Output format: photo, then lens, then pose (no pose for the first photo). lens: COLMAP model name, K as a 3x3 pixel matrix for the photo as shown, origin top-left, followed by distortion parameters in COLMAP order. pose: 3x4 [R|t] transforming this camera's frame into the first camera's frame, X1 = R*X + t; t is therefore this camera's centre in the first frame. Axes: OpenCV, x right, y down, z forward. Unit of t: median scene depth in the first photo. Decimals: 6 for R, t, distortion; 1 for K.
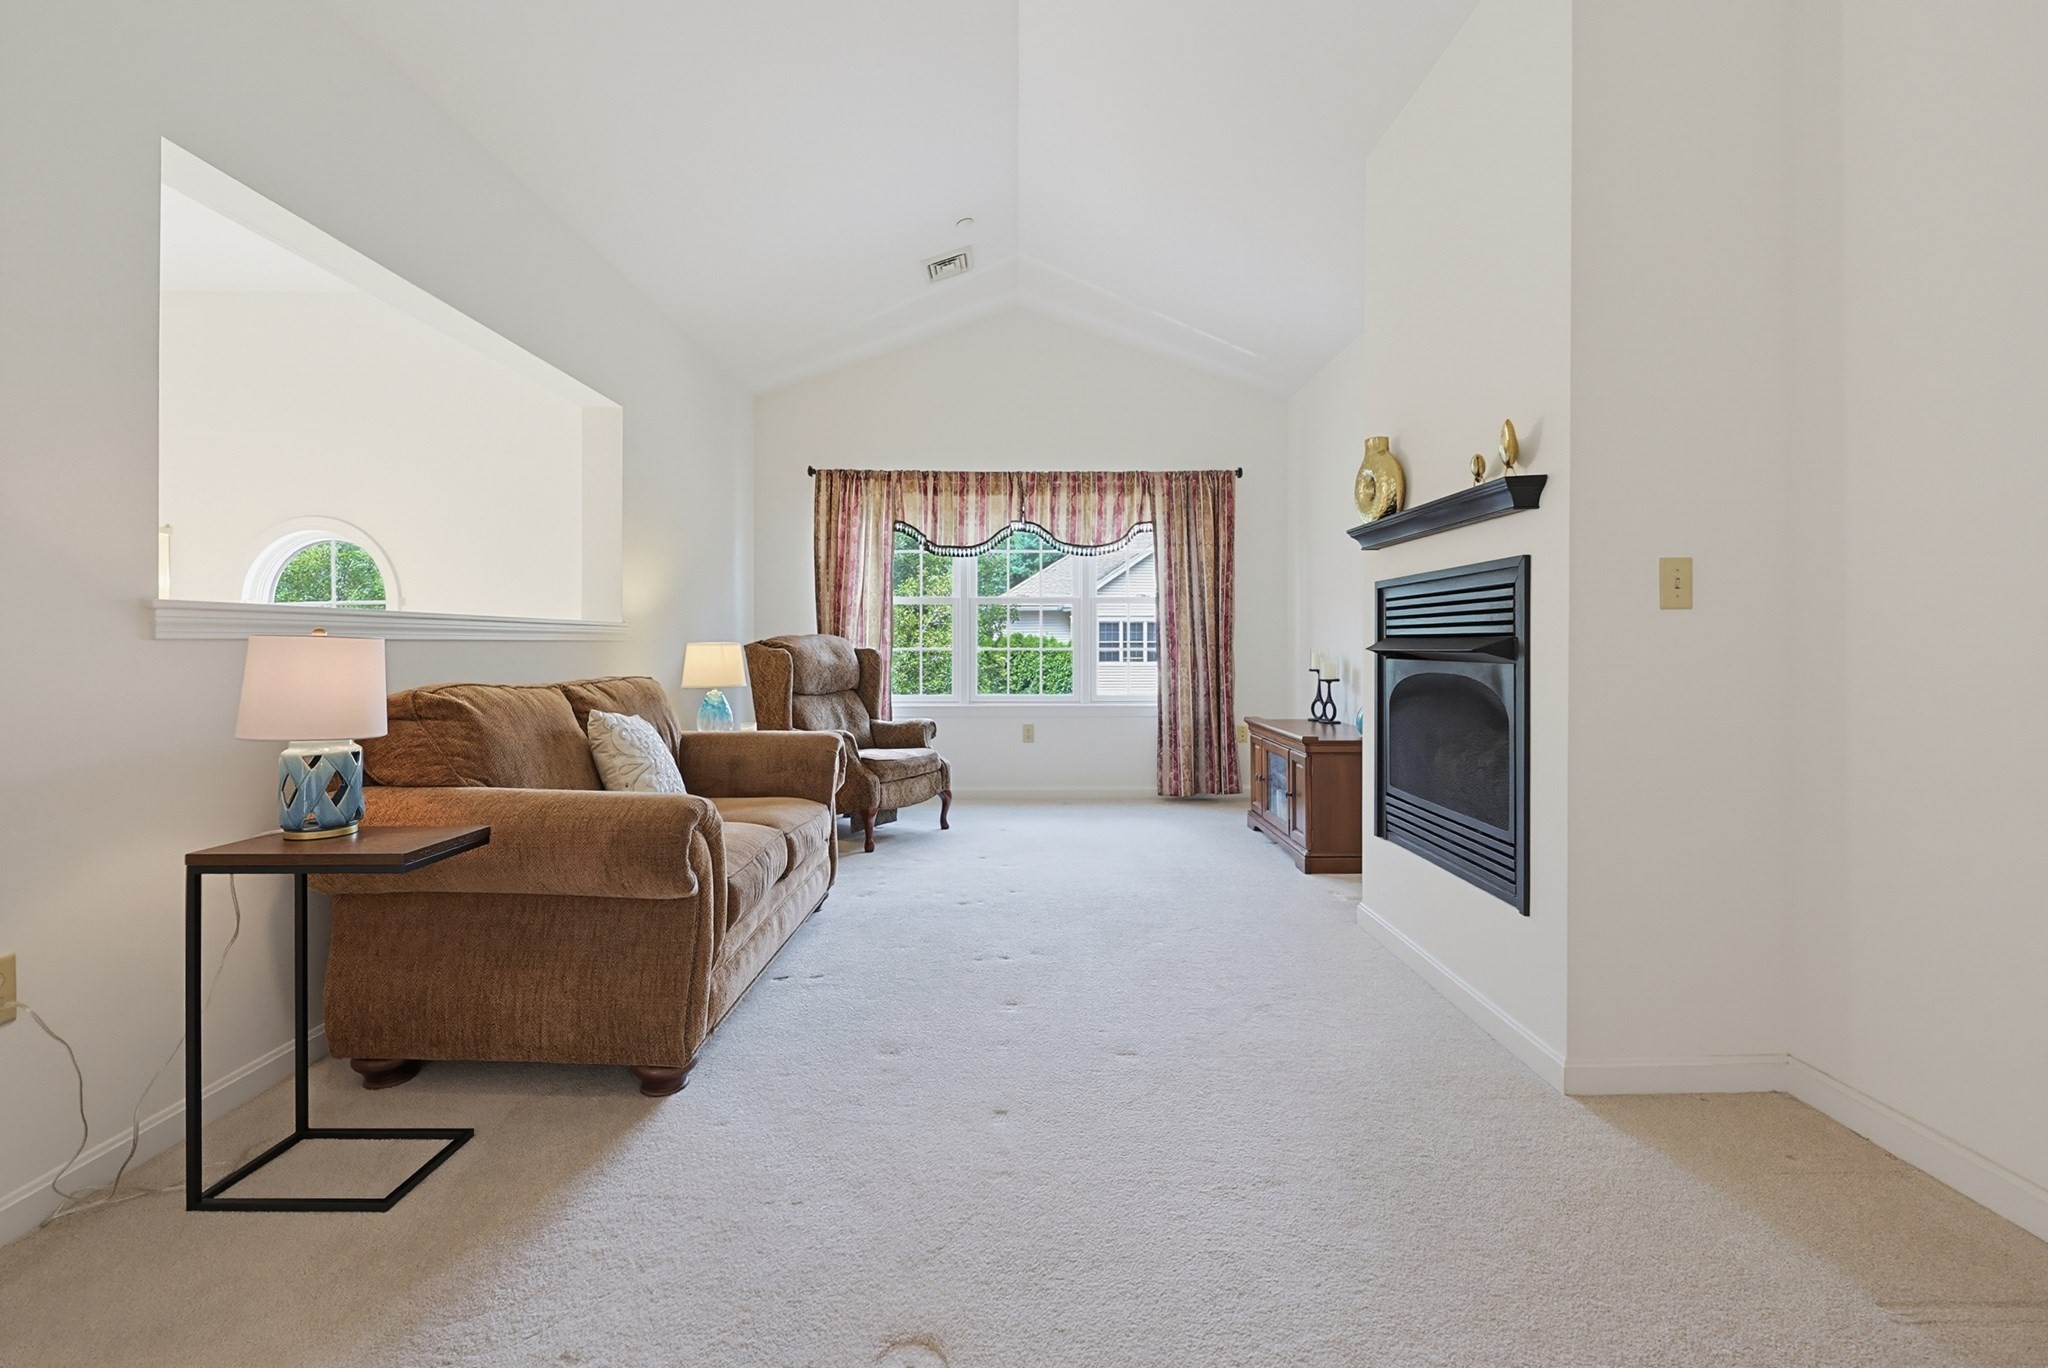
lens RADIAL K [[881.1, 0, 1019.7], [0, 881.1, 663.0], [0, 0, 1]] dist [-0.000600, -0.000127]
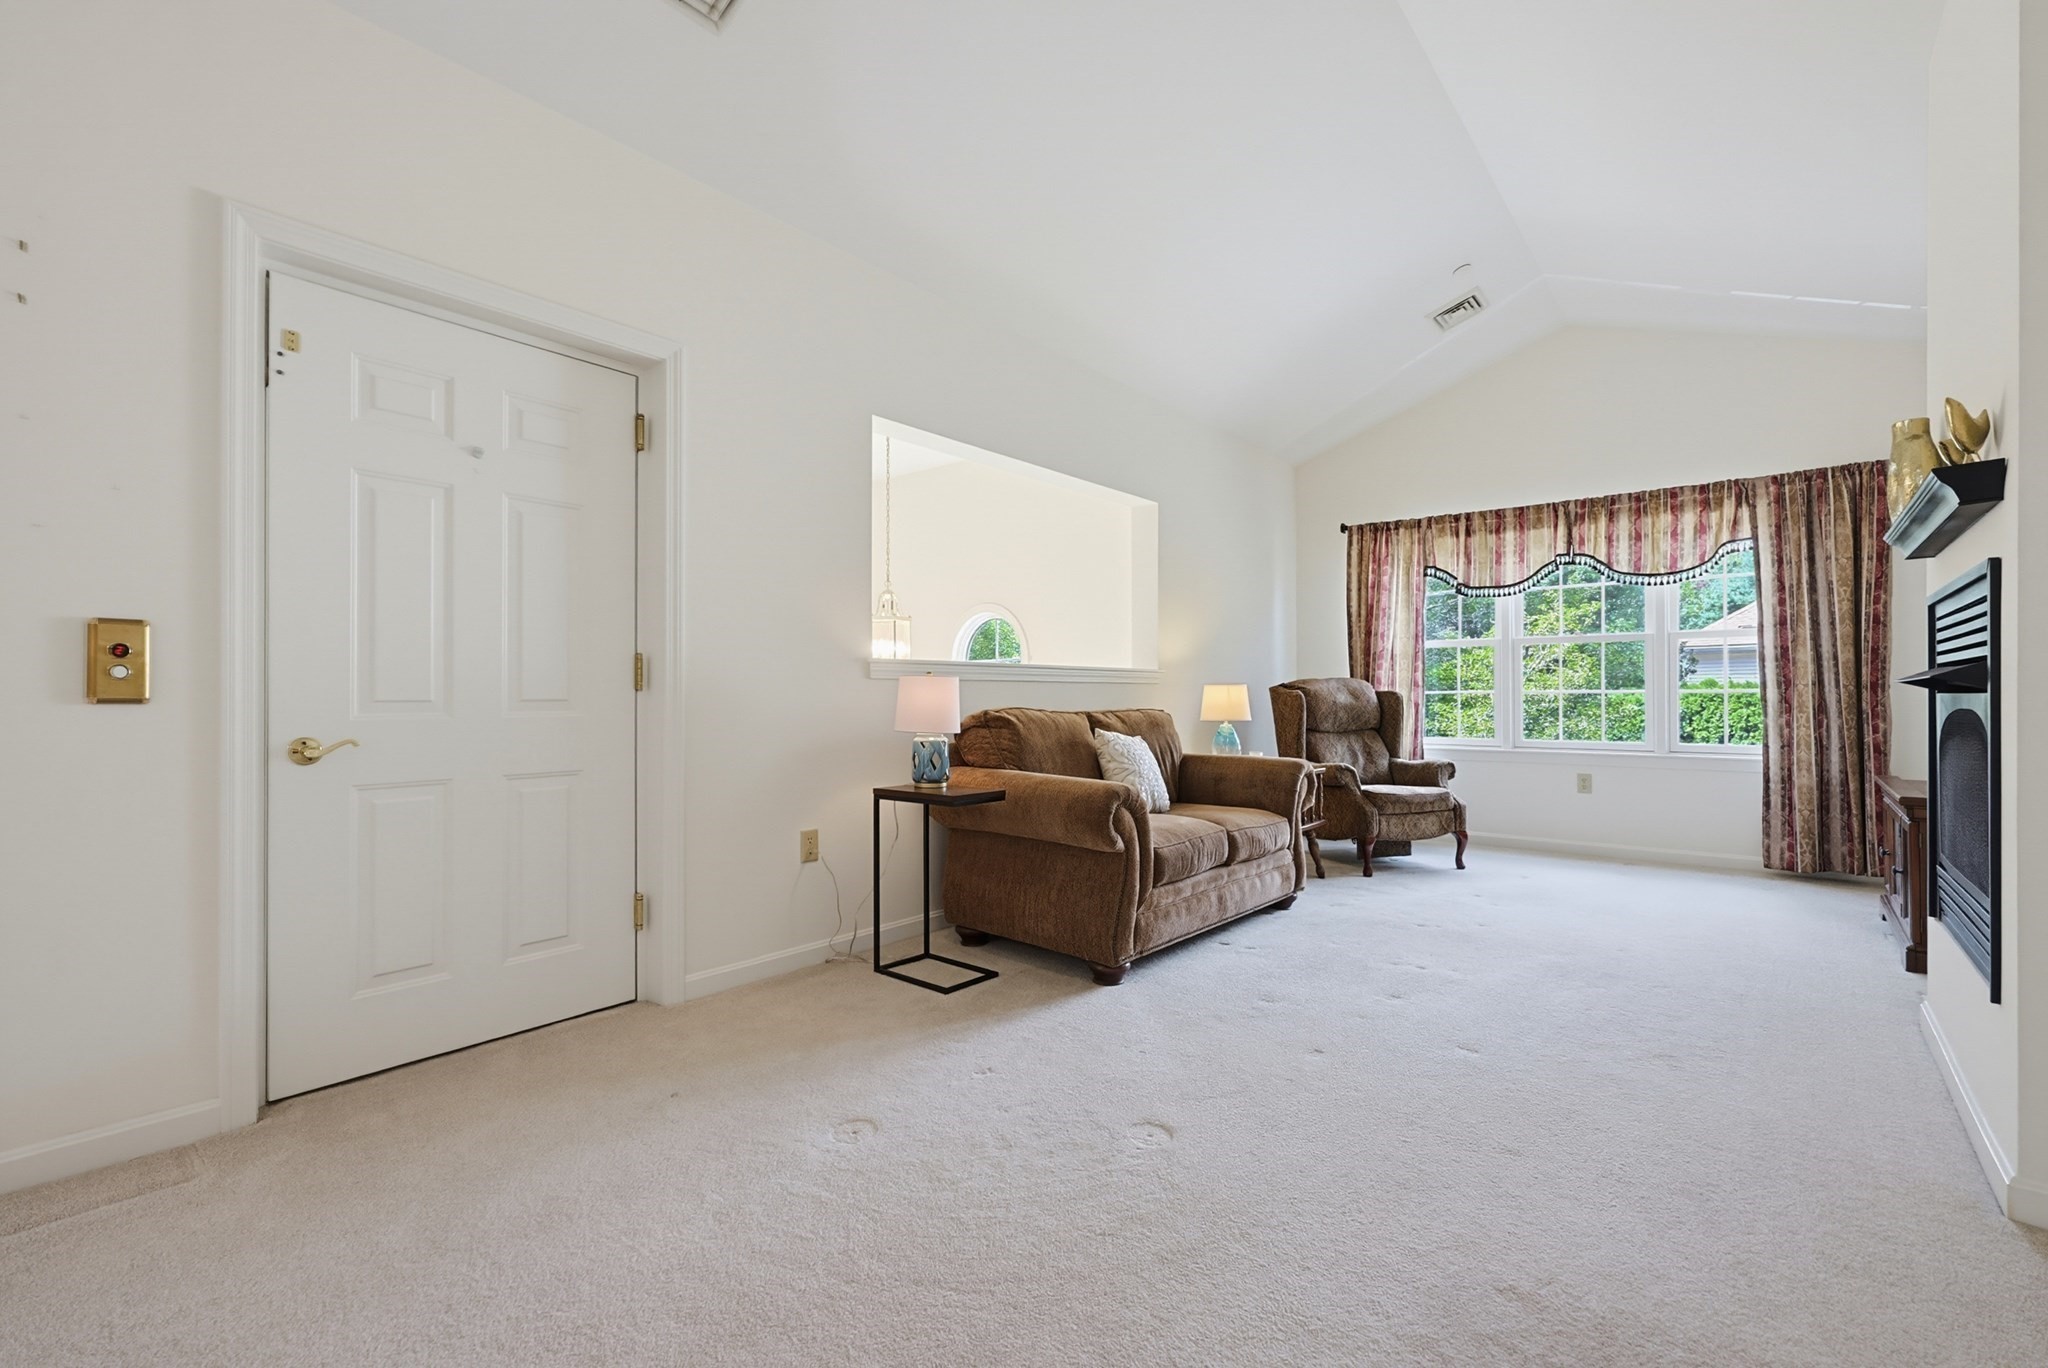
lens RADIAL K [[869.0, 0, 1024.5], [0, 869.0, 728.0], [0, 0, 1]] dist [-0.001812, -0.000236]
pose [[0.762348, 0.023438, -0.646743, 0.162562], [-0.012800, 0.999695, 0.021140, 0.011315], [0.647041, -0.007838, 0.762415, -0.074642]]
